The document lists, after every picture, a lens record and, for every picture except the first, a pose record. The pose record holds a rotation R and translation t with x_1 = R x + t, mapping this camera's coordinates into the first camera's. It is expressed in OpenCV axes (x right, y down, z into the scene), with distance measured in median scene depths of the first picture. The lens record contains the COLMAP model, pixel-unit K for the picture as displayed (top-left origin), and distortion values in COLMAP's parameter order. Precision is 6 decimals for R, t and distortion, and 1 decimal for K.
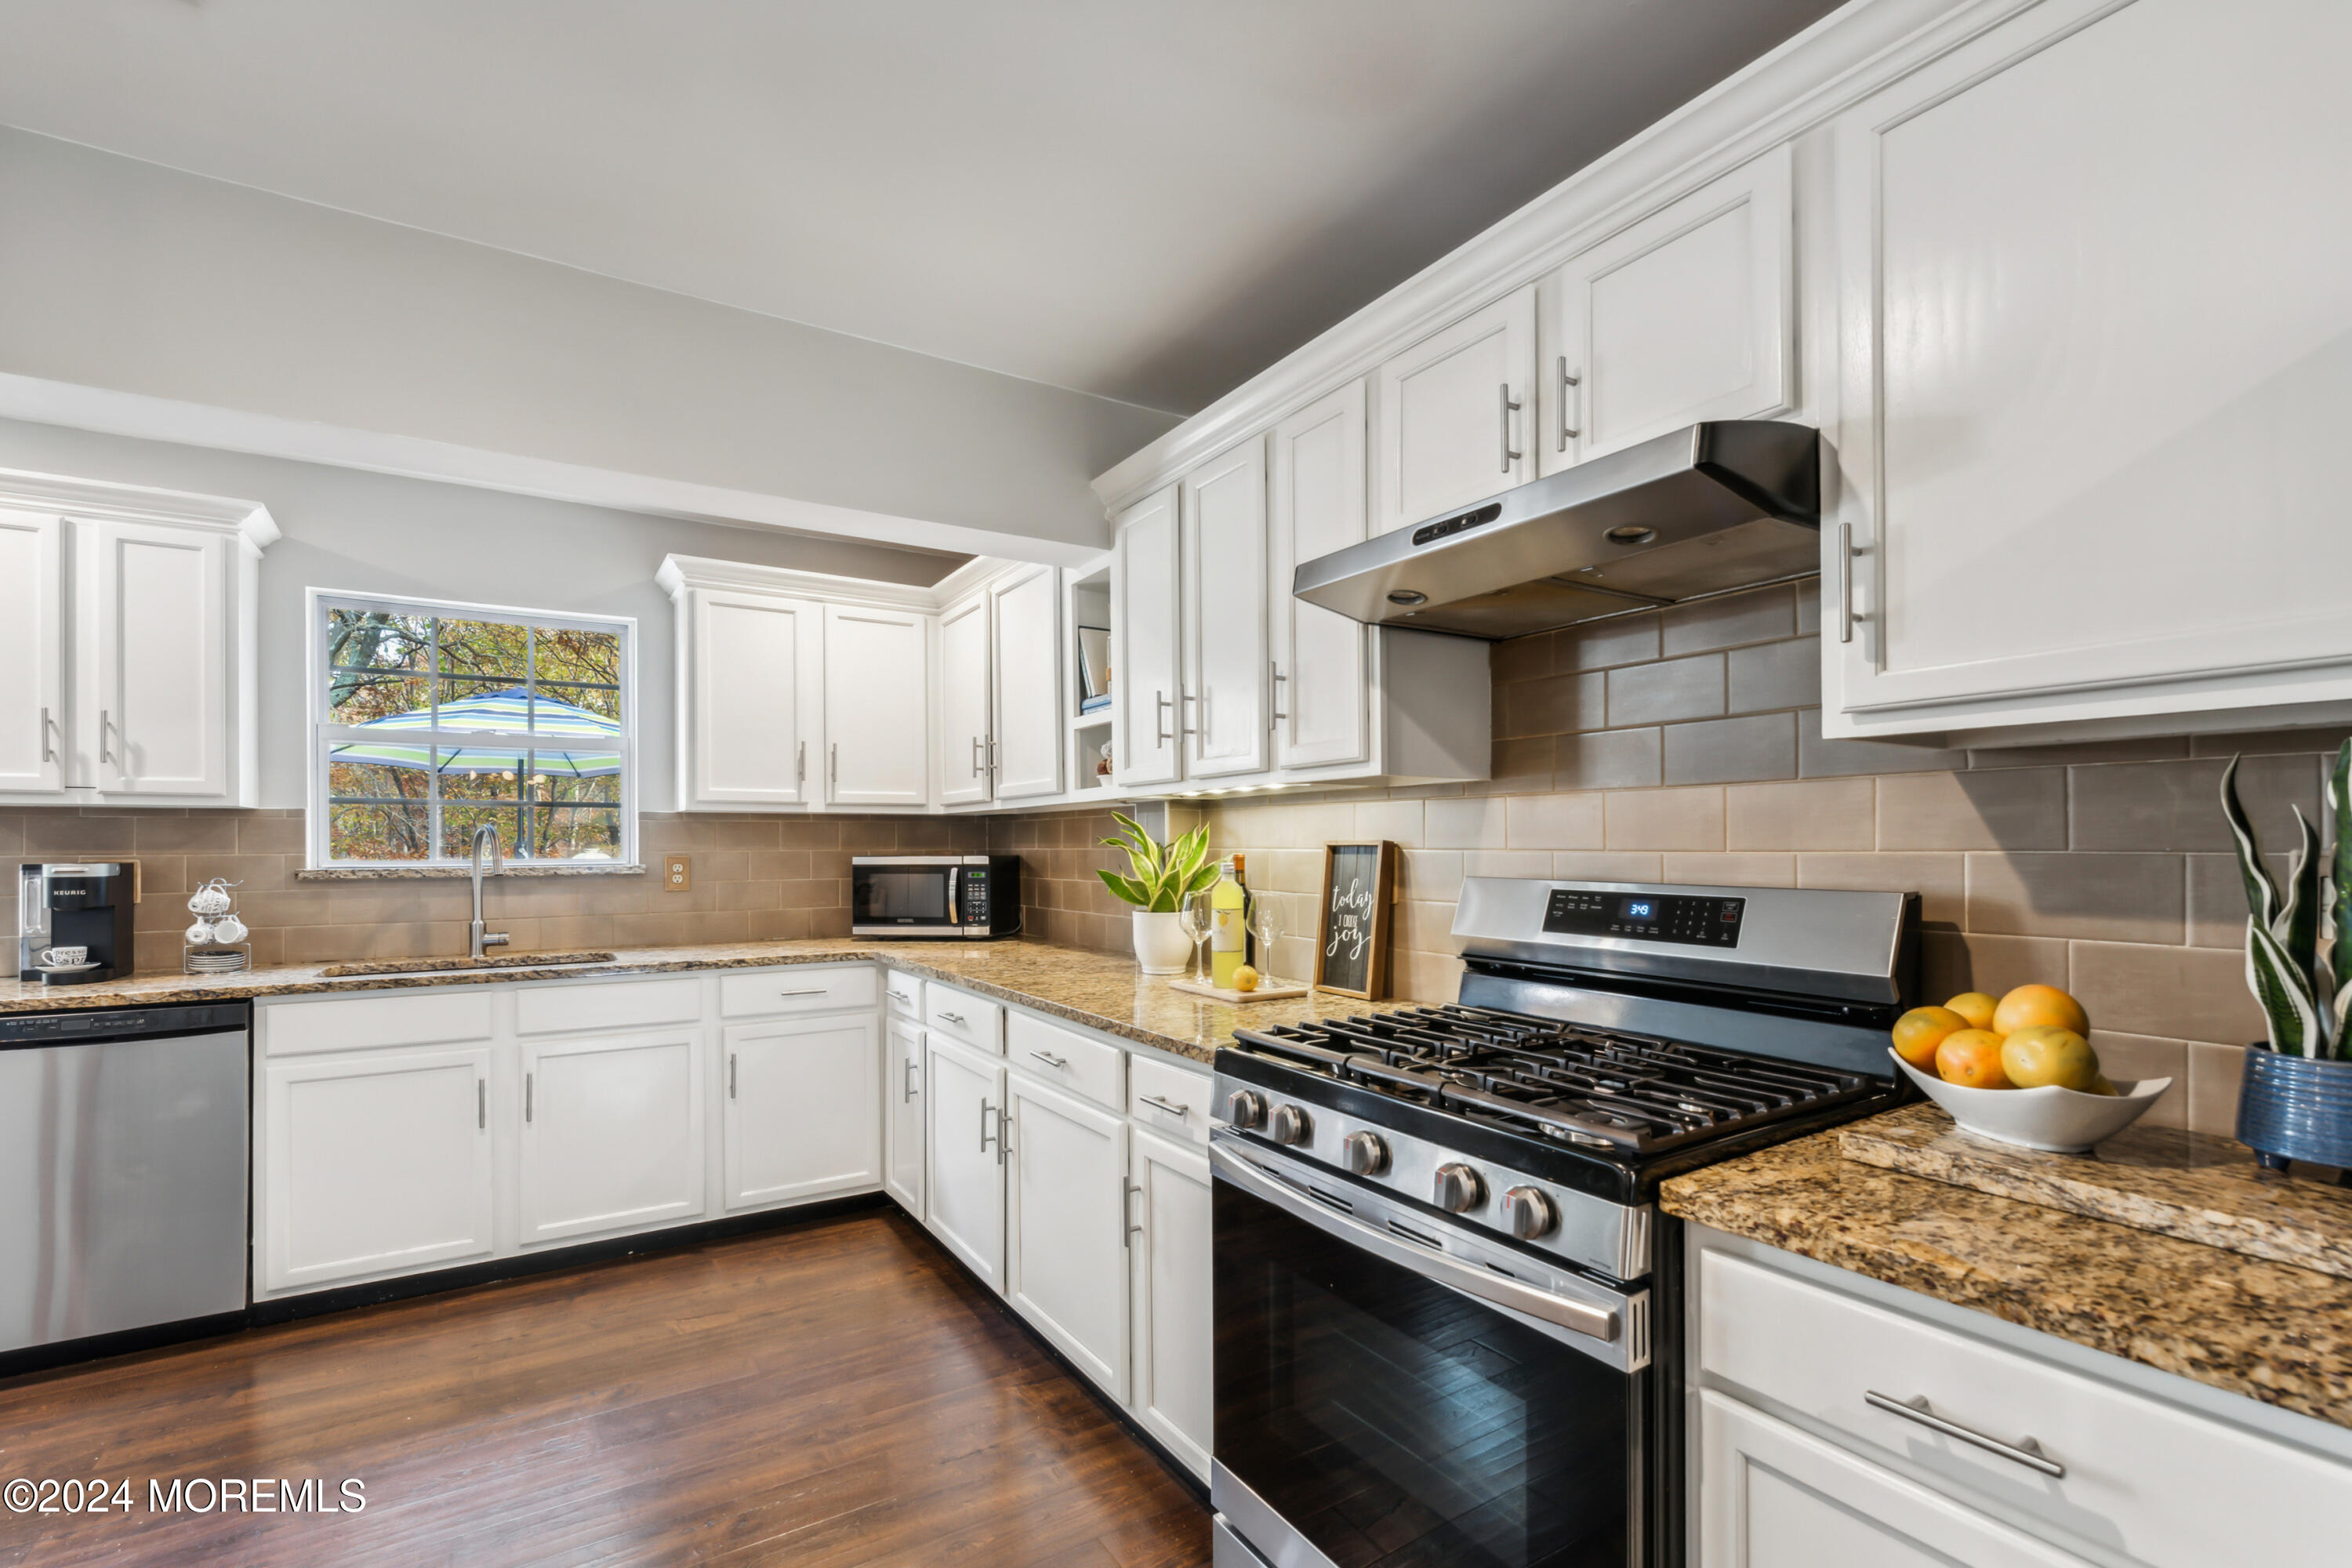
lens RADIAL K [[1041.7, 0, 1175.5], [0, 1041.7, 841.4], [0, 0, 1]] dist [-0.000991, -0.000067]
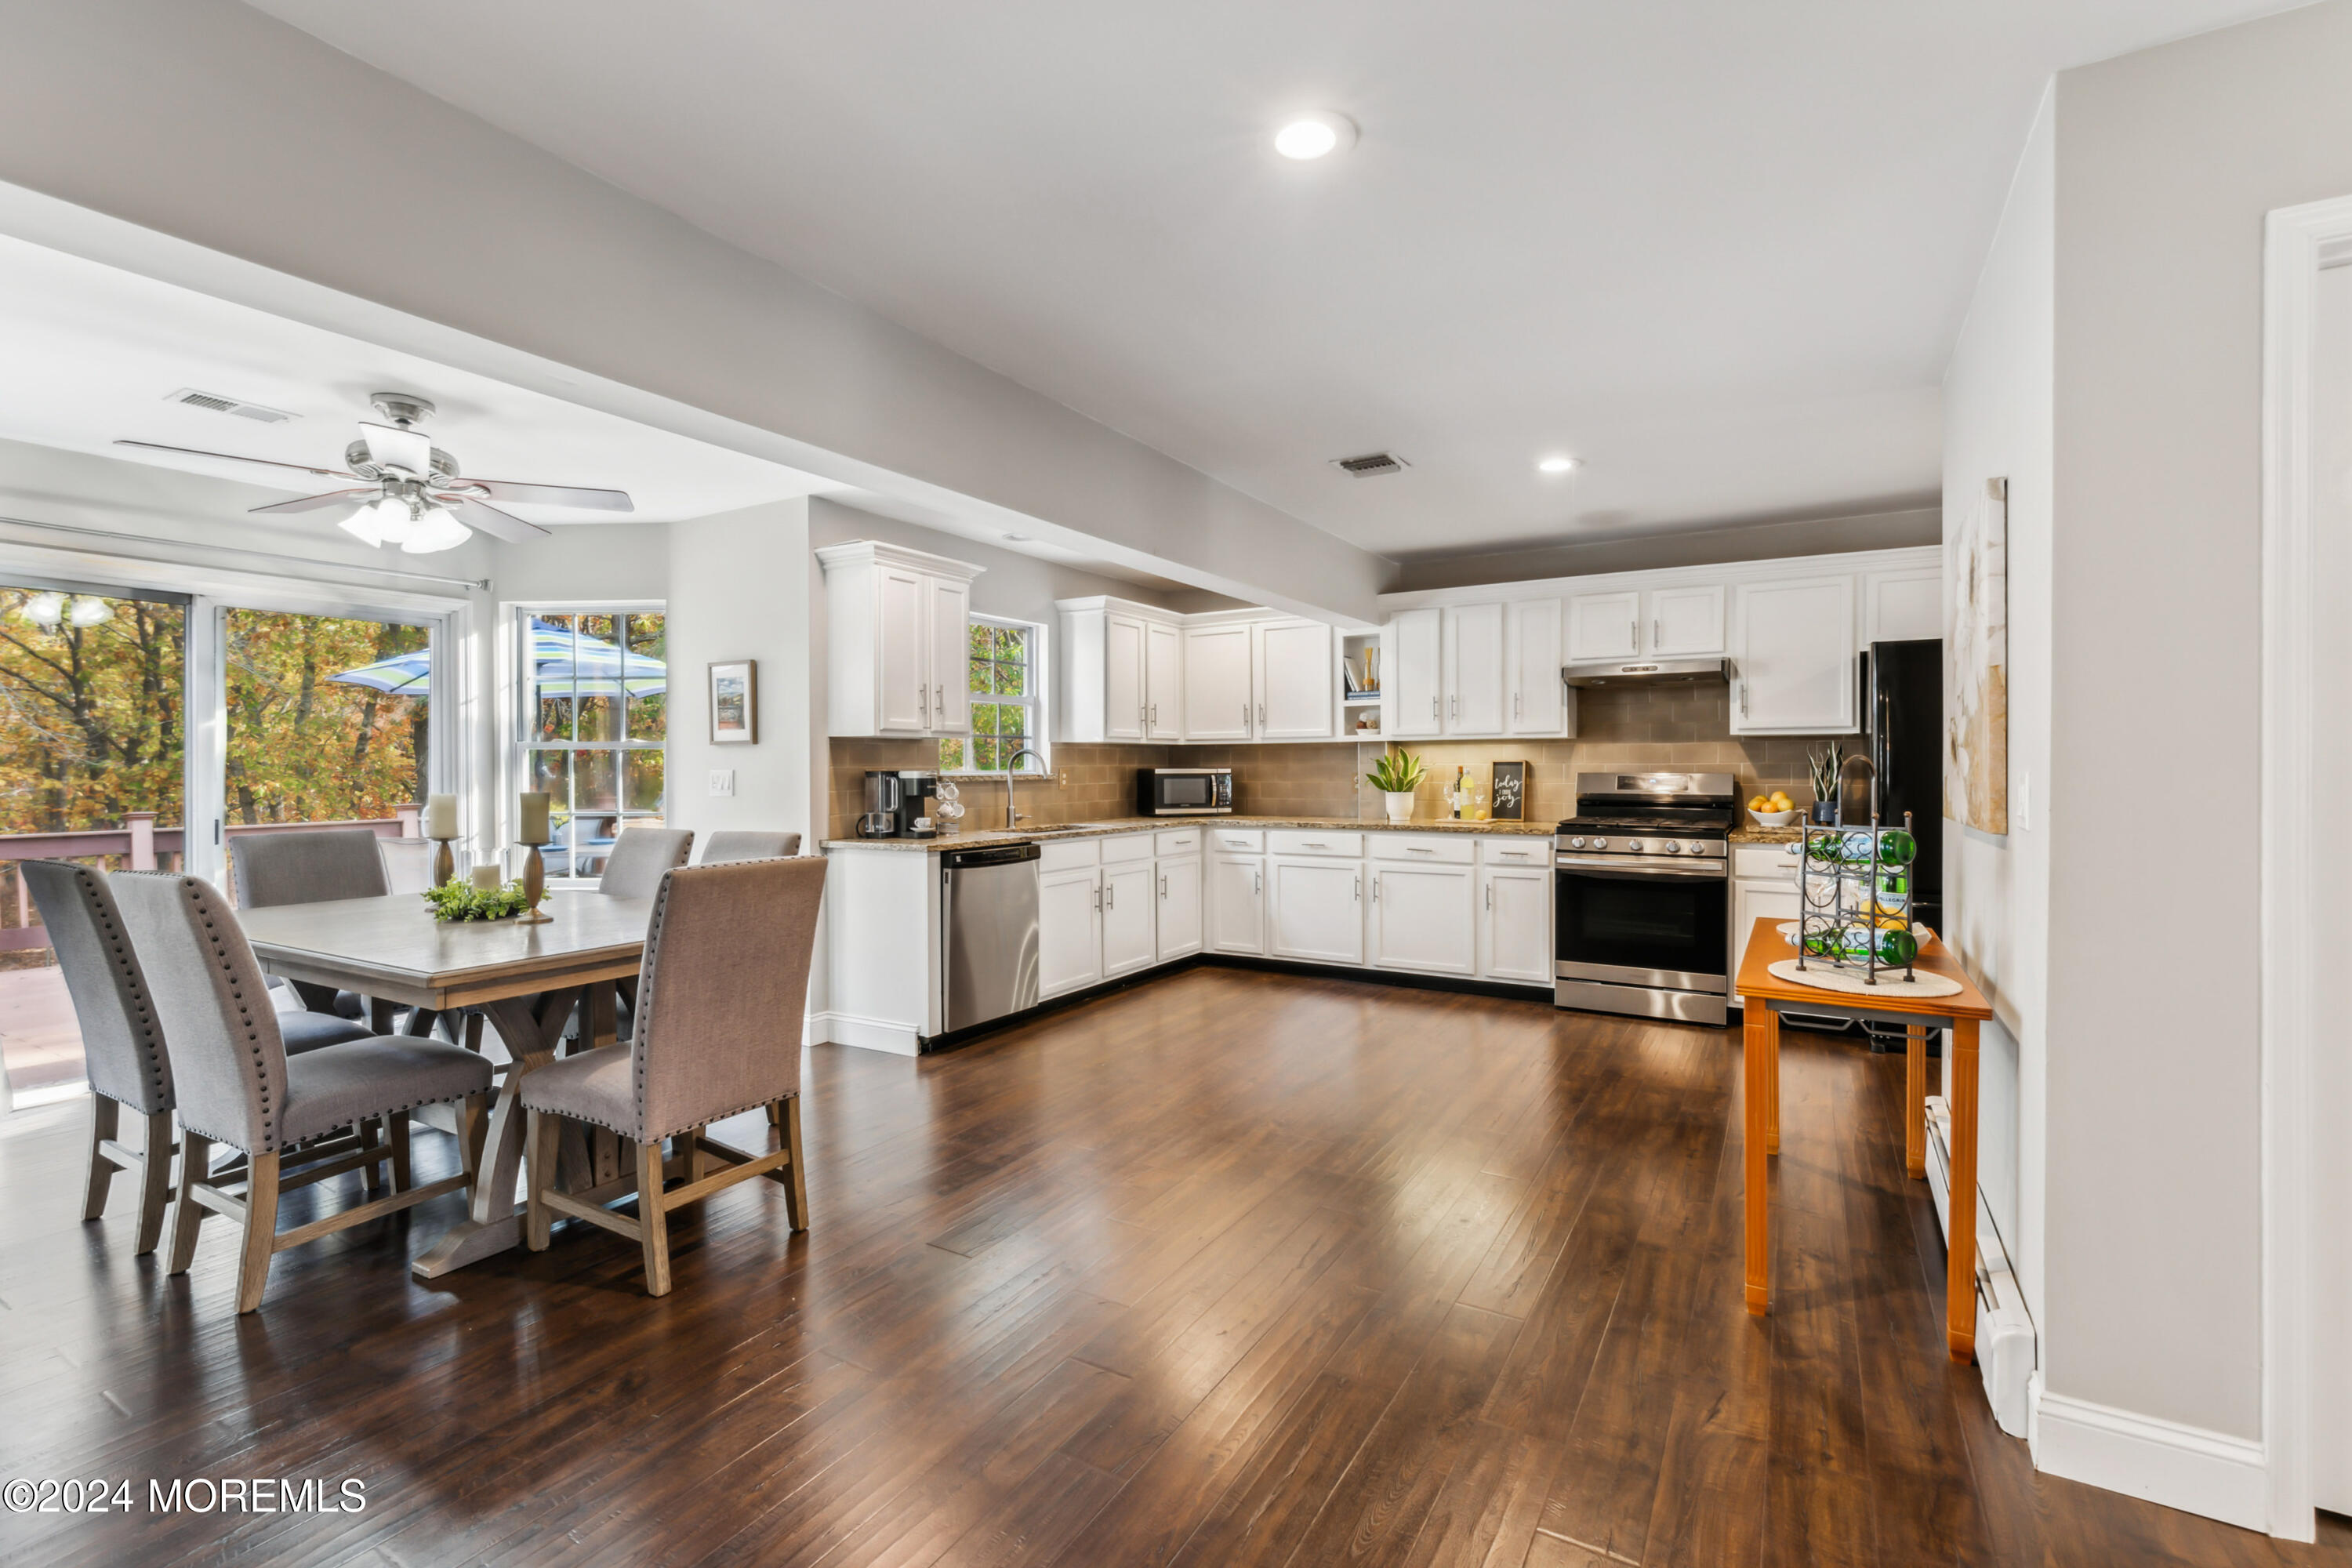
lens RADIAL K [[1022.9, 0, 1176.0], [0, 1022.9, 784.0], [0, 0, 1]] dist [0.000098, -0.000022]
pose [[0.894936, -0.007228, 0.446136, -1.399760], [-0.001163, 0.999828, 0.018532, 0.009884], [-0.446193, -0.017104, 0.894773, -0.728202]]
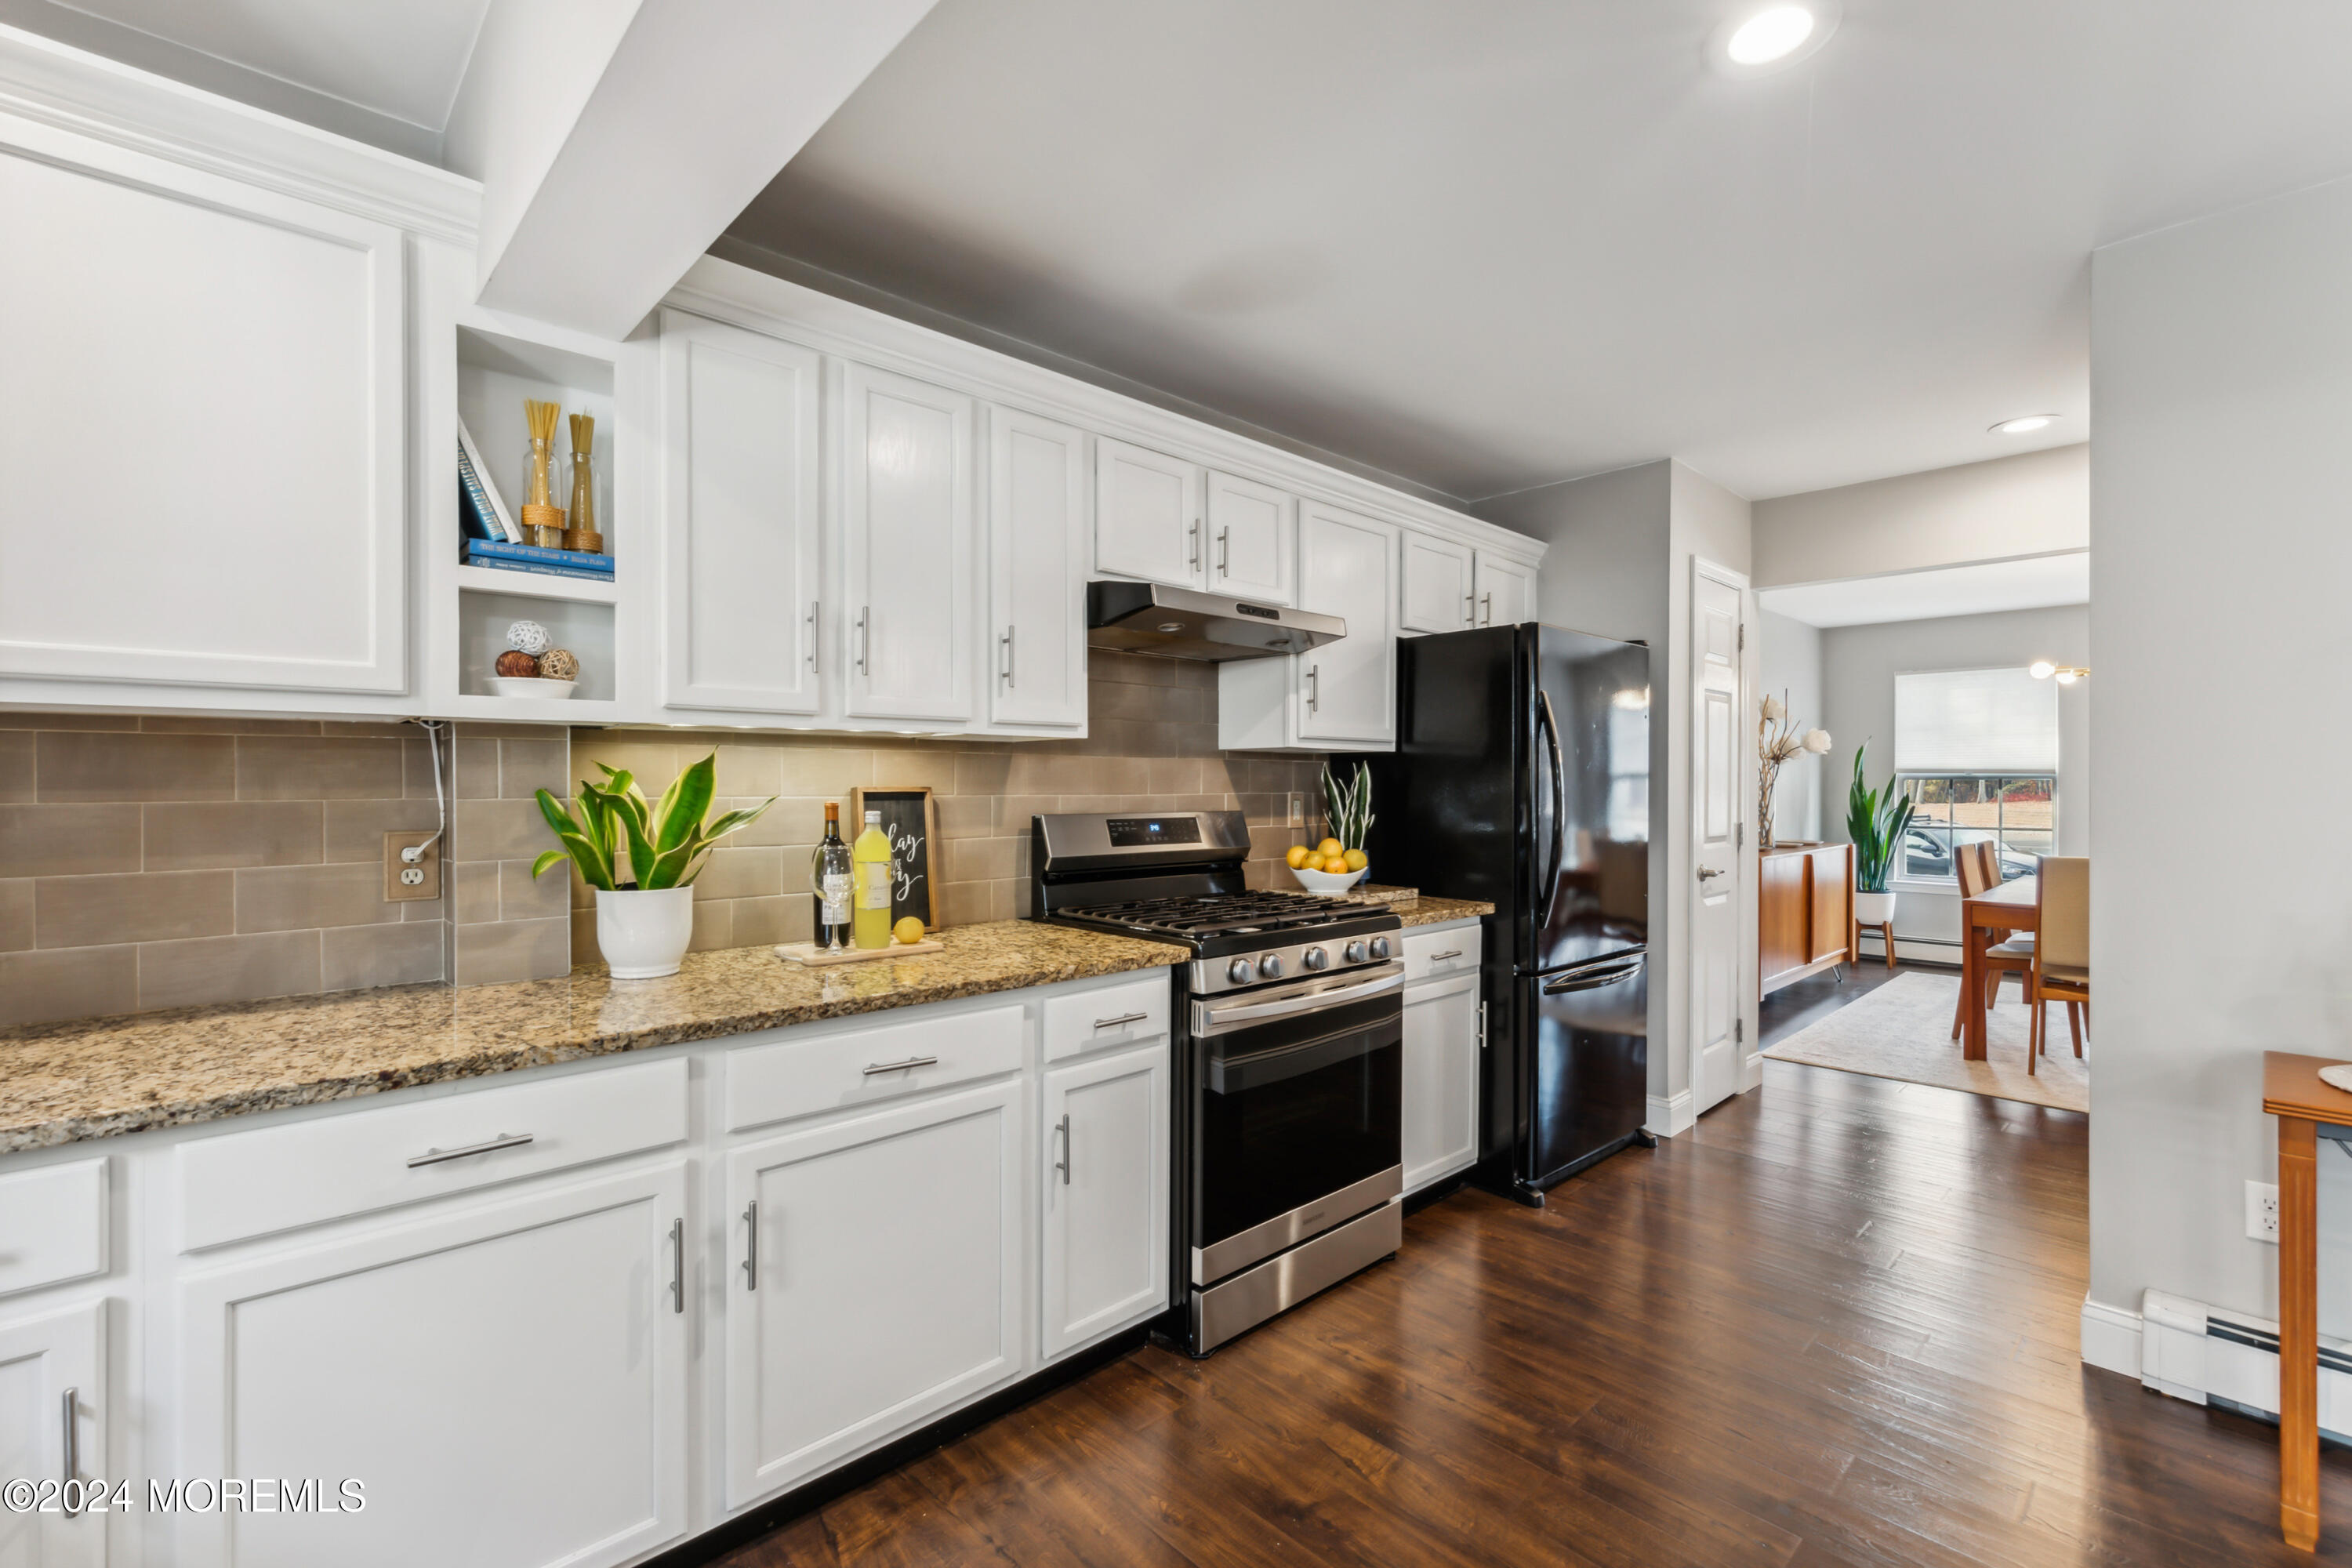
lens RADIAL K [[1028.6, 0, 1176.0], [0, 1028.6, 784.0], [0, 0, 1]] dist [-0.028617, -0.000054]
pose [[-0.203652, 0.004327, 0.979034, -0.749565], [-0.000205, 0.999990, -0.004462, -0.000463], [-0.979043, -0.001110, -0.203649, 0.787140]]
